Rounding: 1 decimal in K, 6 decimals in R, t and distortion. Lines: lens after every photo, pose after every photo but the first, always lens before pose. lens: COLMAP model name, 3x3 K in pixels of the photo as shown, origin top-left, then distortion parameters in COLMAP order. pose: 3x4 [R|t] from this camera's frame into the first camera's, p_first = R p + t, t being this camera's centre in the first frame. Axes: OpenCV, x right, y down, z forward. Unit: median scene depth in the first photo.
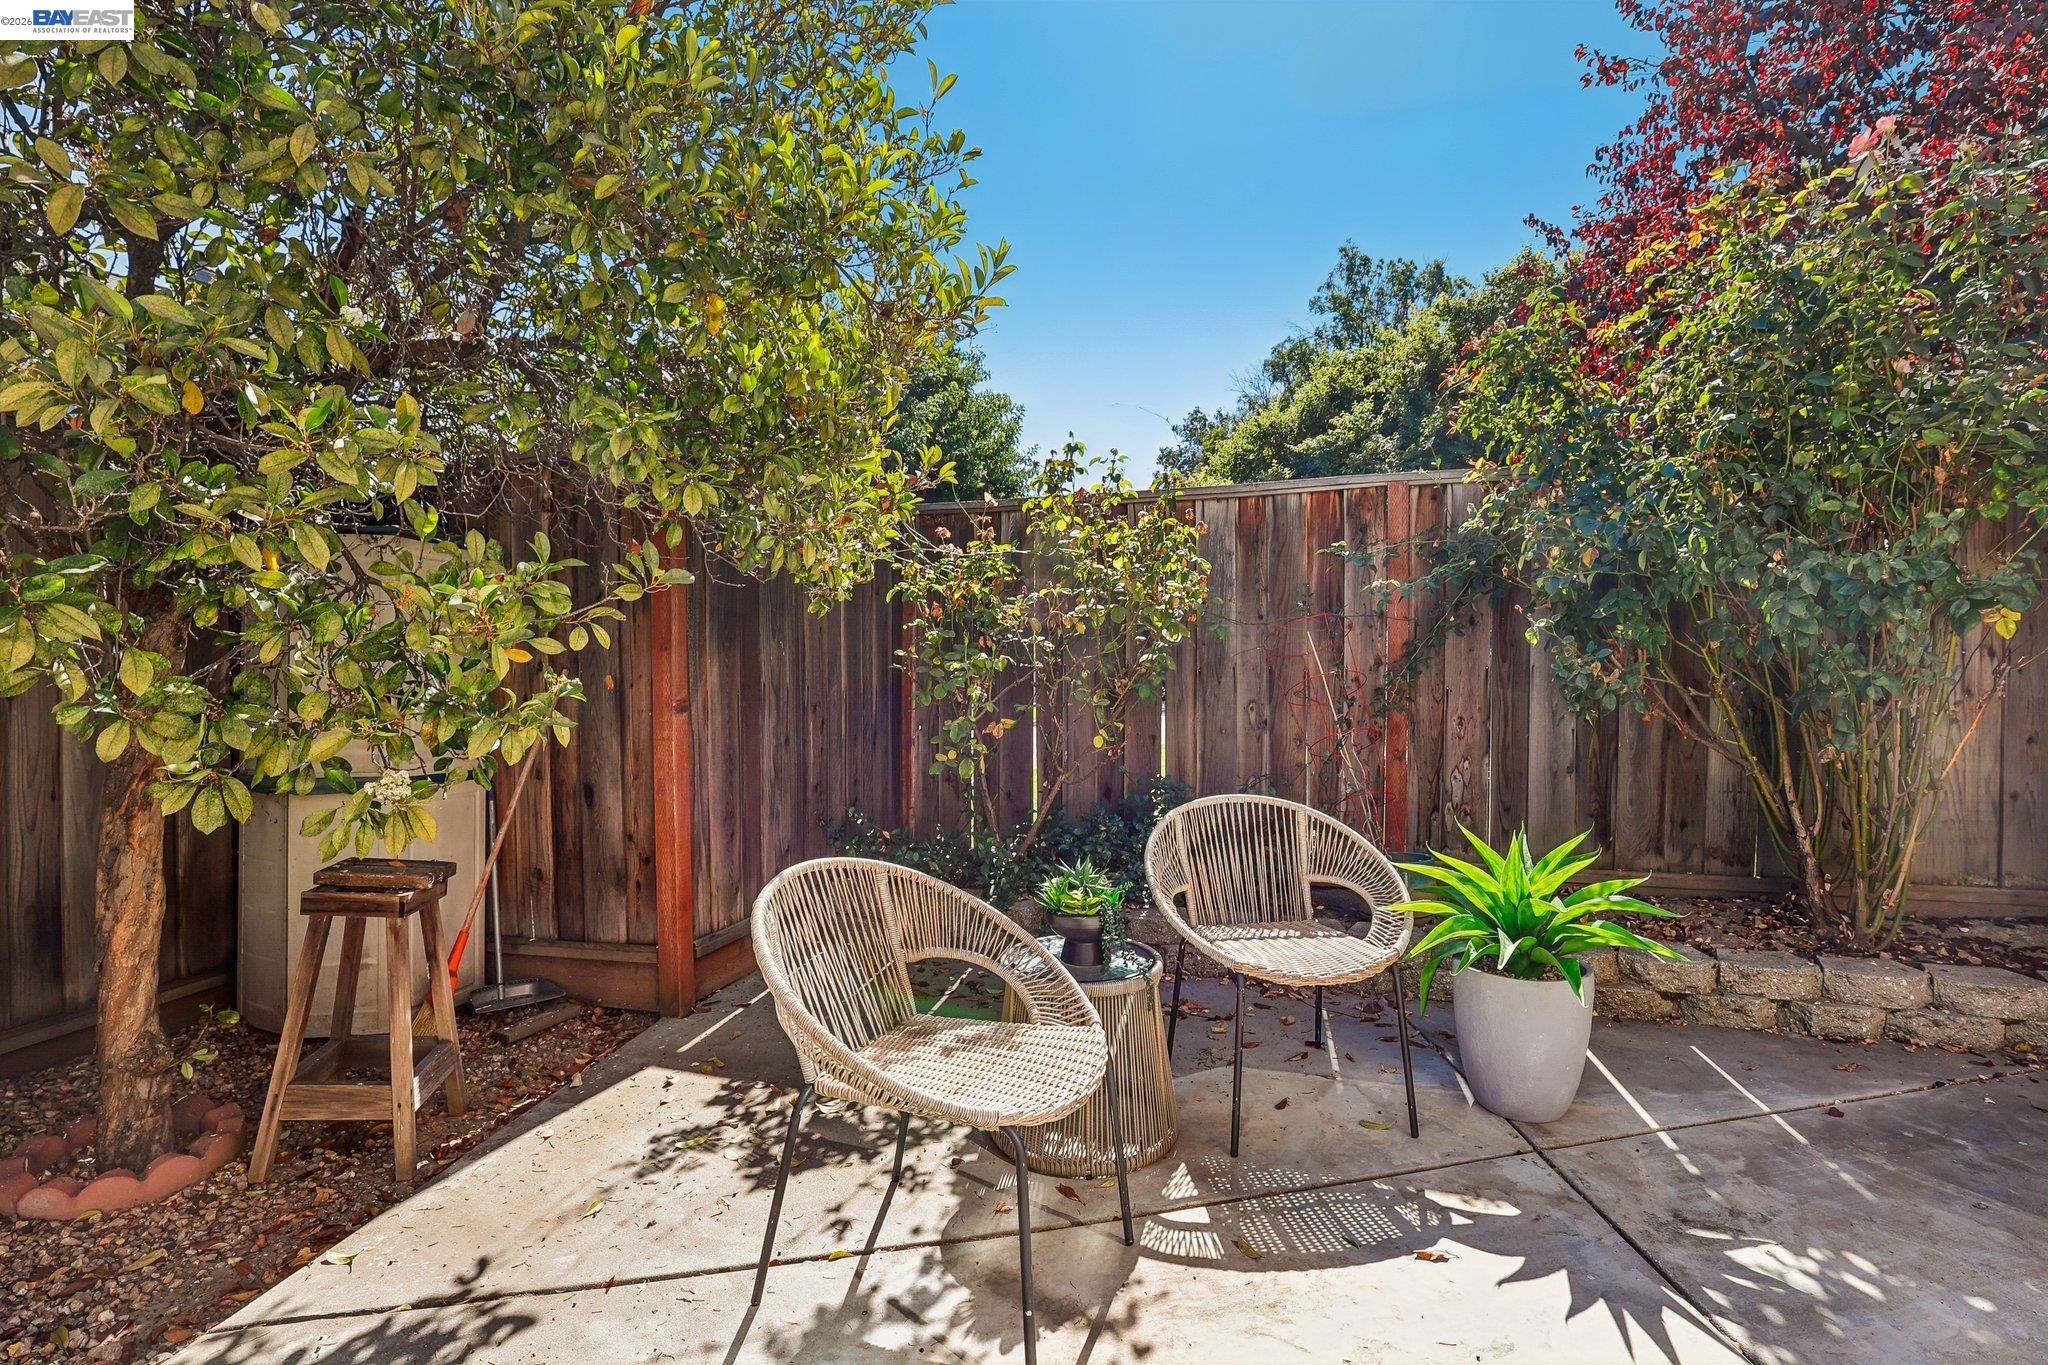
lens RADIAL K [[941.6, 0, 1026.8], [0, 941.6, 678.0], [0, 0, 1]] dist [-0.036976, 0.008687]
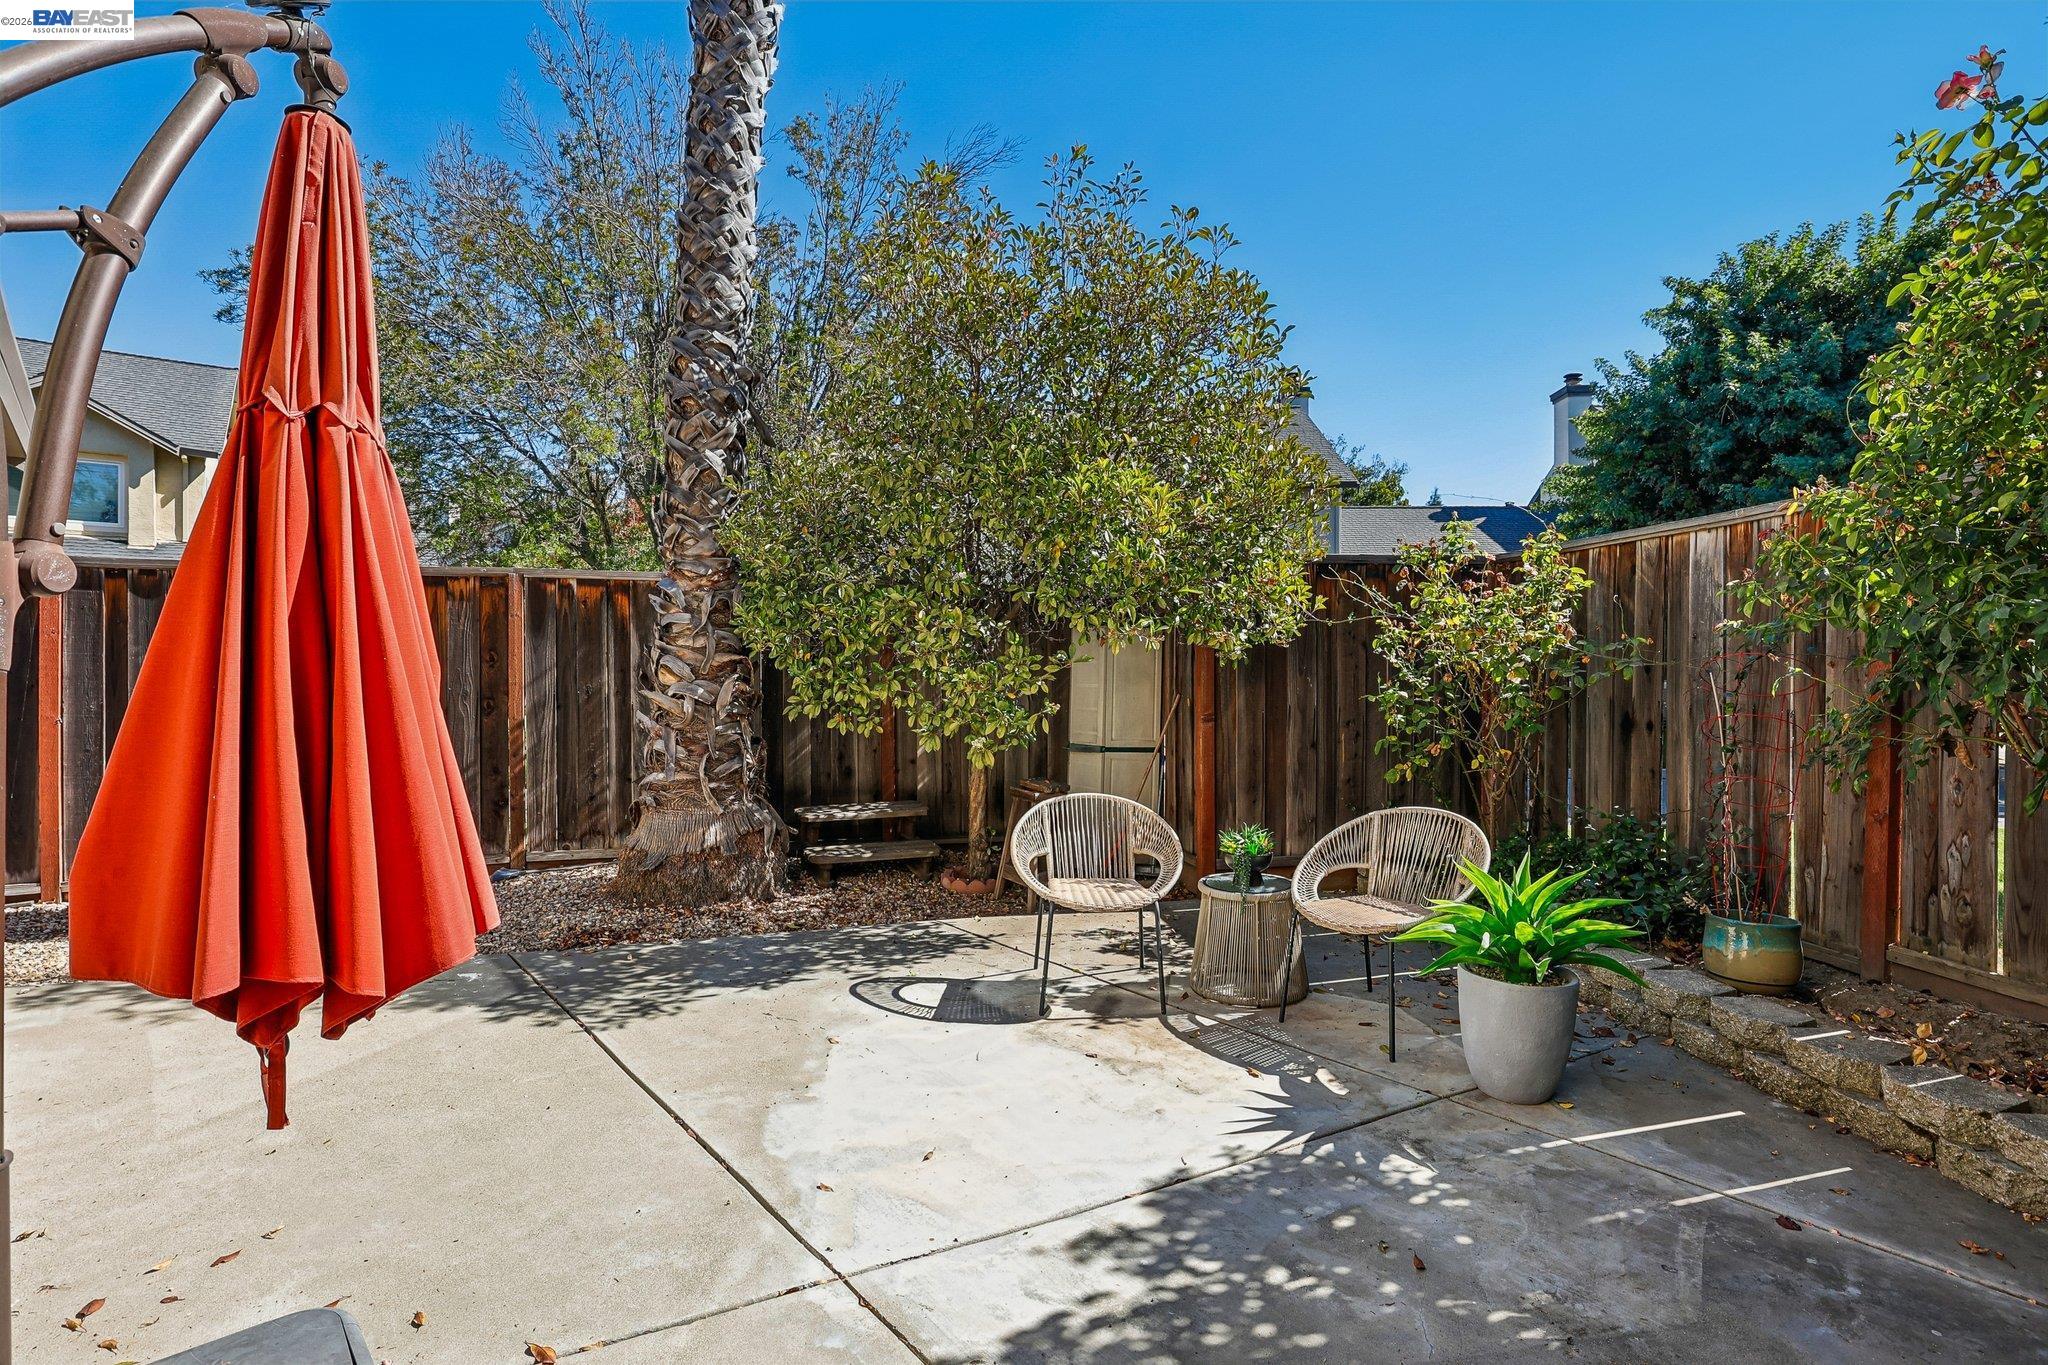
lens RADIAL K [[941.6, 0, 1026.8], [0, 941.6, 678.0], [0, 0, 1]] dist [-0.036976, 0.008687]
pose [[0.460828, 0.013440, -0.887388, 1.528968], [-0.012208, 0.999887, 0.008804, -0.081478], [0.887405, 0.006776, 0.460940, -0.118988]]
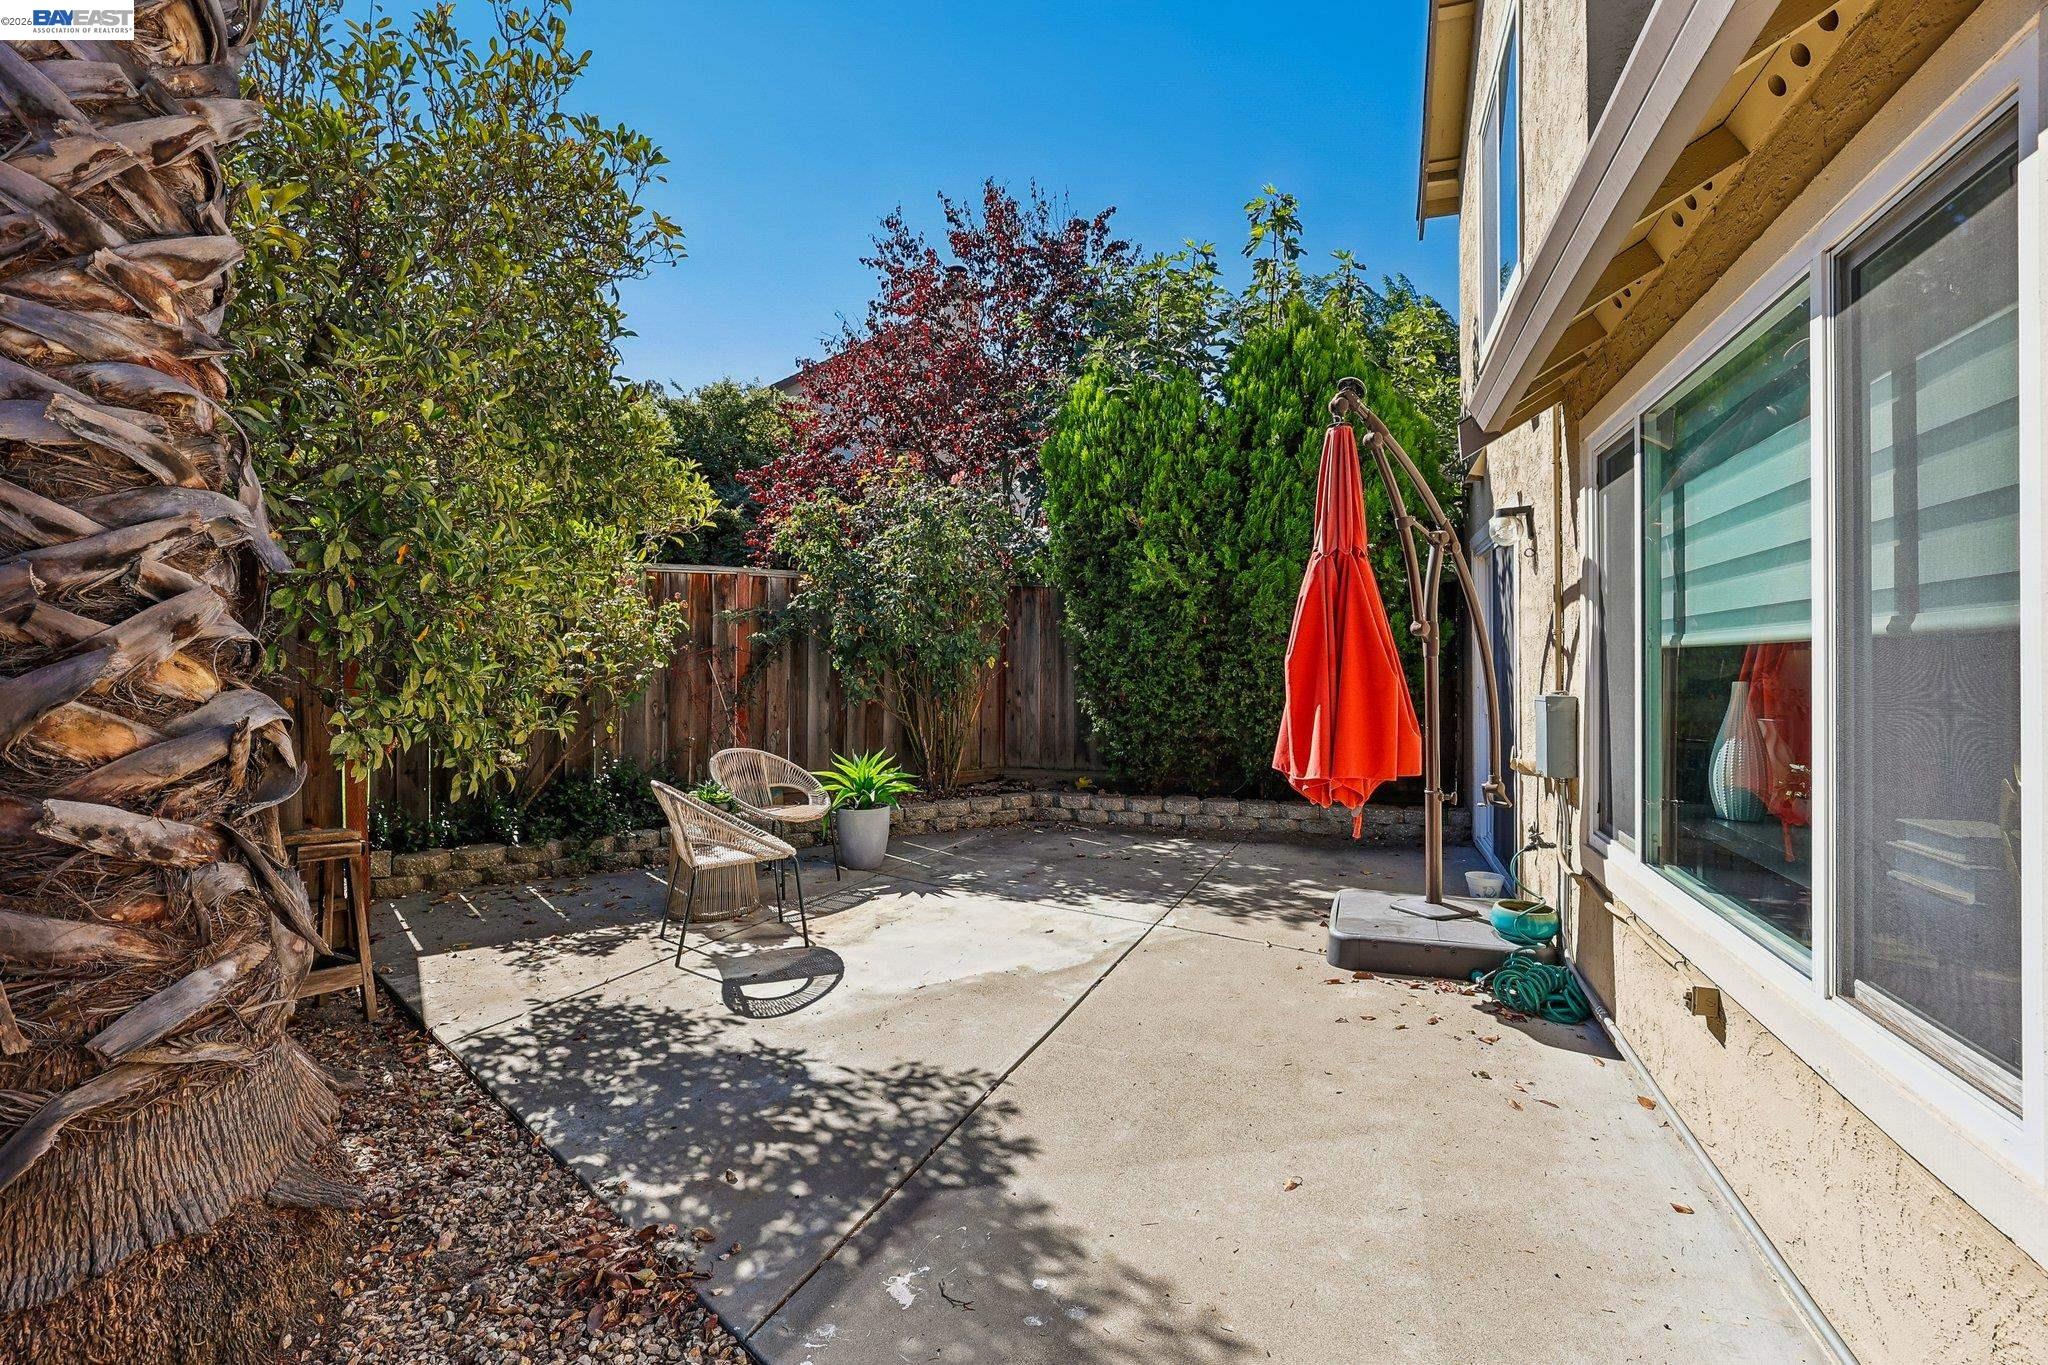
lens RADIAL K [[941.6, 0, 1026.8], [0, 941.6, 678.0], [0, 0, 1]] dist [-0.036976, 0.008687]
pose [[0.591492, -0.013949, 0.806190, -1.383350], [0.009433, 0.999902, 0.010379, -0.052615], [-0.806256, 0.001466, 0.591565, -0.911445]]
